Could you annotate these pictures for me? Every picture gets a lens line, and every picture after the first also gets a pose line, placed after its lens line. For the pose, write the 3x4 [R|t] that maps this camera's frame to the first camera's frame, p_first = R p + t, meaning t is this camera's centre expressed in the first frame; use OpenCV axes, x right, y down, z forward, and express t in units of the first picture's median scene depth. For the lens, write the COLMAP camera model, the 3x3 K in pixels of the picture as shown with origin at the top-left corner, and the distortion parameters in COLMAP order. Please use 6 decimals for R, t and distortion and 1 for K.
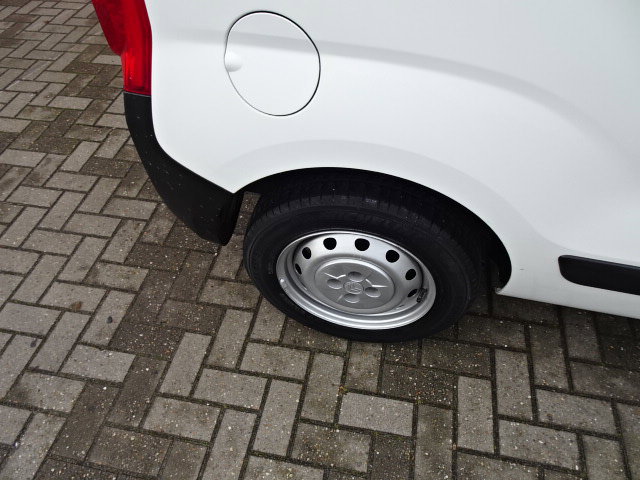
lens RADIAL K [[461.0, 0, 323.1], [0, 461.0, 240.6], [0, 0, 1]] dist [0.015339, -0.002255]
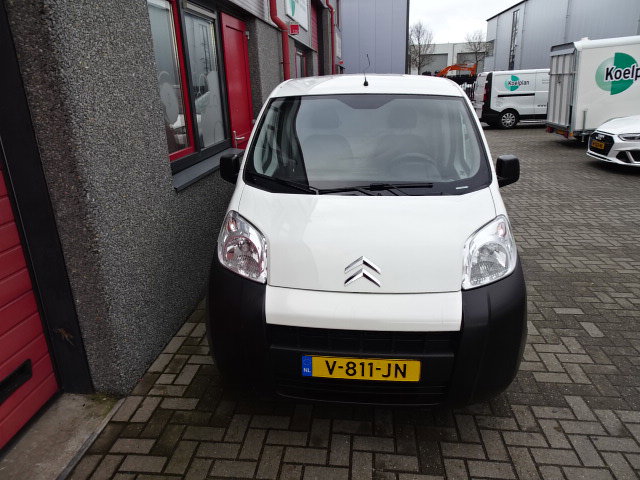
lens RADIAL K [[461.0, 0, 323.3], [0, 461.0, 237.6], [0, 0, 1]] dist [0.015339, -0.002255]
pose [[-0.098795, -0.287321, 0.952726, -1.685450], [0.766740, 0.588301, 0.256927, -1.181165], [-0.634310, 0.755876, 0.162180, 0.751738]]
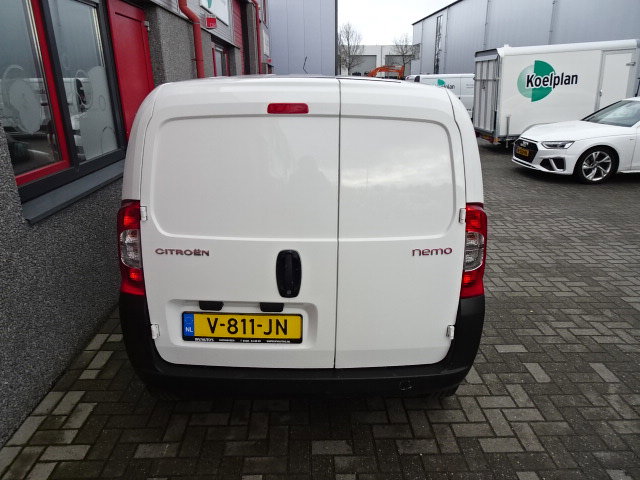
lens RADIAL K [[461.0, 0, 322.3], [0, 461.0, 237.9], [0, 0, 1]] dist [0.015339, -0.002255]
pose [[-0.235027, -0.286896, 0.928684, -1.303711], [0.735729, 0.571870, 0.362861, -1.088056], [-0.635190, 0.768541, 0.076673, 0.628473]]
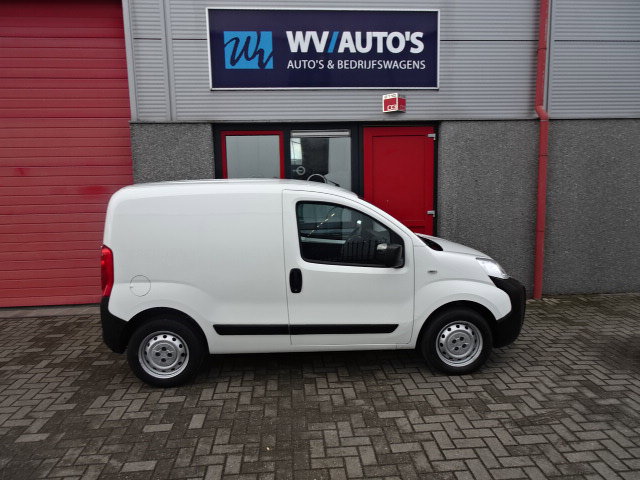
lens RADIAL K [[461.0, 0, 323.3], [0, 461.0, 239.2], [0, 0, 1]] dist [0.015339, -0.002255]
pose [[0.961424, -0.025162, 0.273919, 0.206443], [0.201013, 0.744037, -0.637183, 1.346986], [-0.187773, 0.667664, 0.720393, -1.571627]]
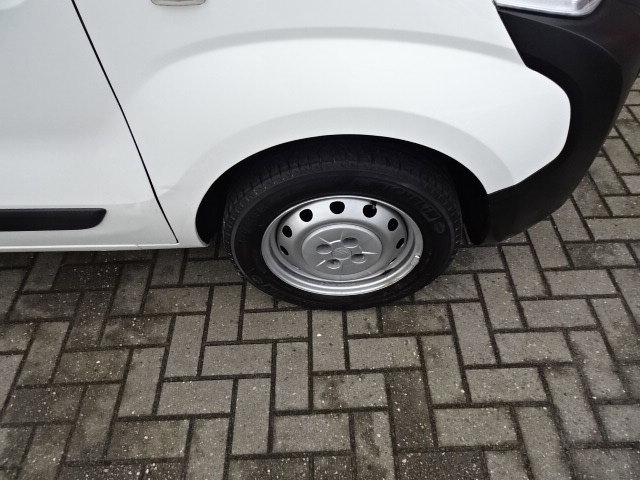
lens RADIAL K [[461.0, 0, 323.4], [0, 461.0, 239.6], [0, 0, 1]] dist [0.015339, -0.002255]
pose [[0.976552, -0.171858, 0.129656, 1.485199], [0.168494, 0.985024, 0.036566, 0.251711], [-0.133998, -0.013863, 0.990885, -0.240135]]
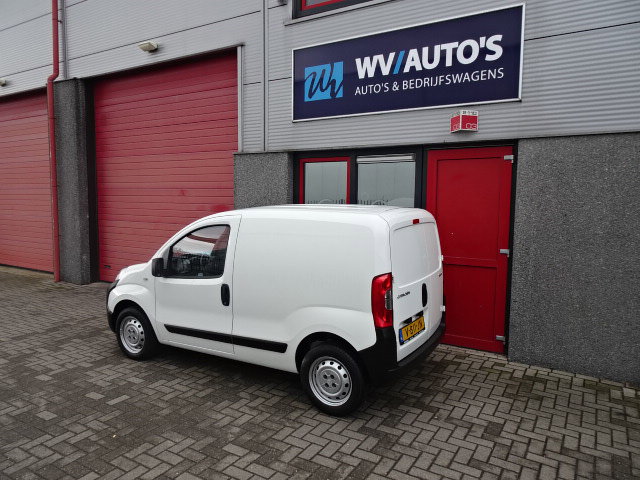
lens RADIAL K [[461.0, 0, 322.0], [0, 461.0, 240.3], [0, 0, 1]] dist [0.015339, -0.002255]
pose [[0.937573, 0.069038, -0.340867, 2.118441], [-0.284865, 0.714710, -0.638781, 1.194795], [0.199521, 0.696005, 0.689759, -1.569394]]
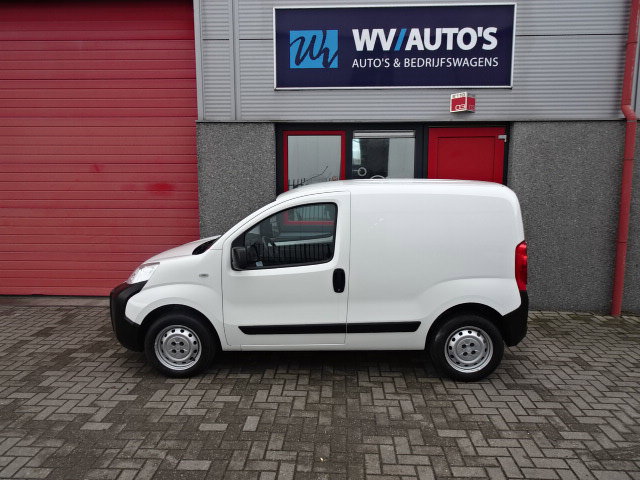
lens RADIAL K [[461.0, 0, 322.9], [0, 461.0, 239.6], [0, 0, 1]] dist [0.015339, -0.002255]
pose [[0.987683, 0.009100, 0.156201, 0.195553], [0.096521, 0.750287, -0.654028, 1.280446], [-0.123147, 0.661049, 0.740168, -1.529196]]
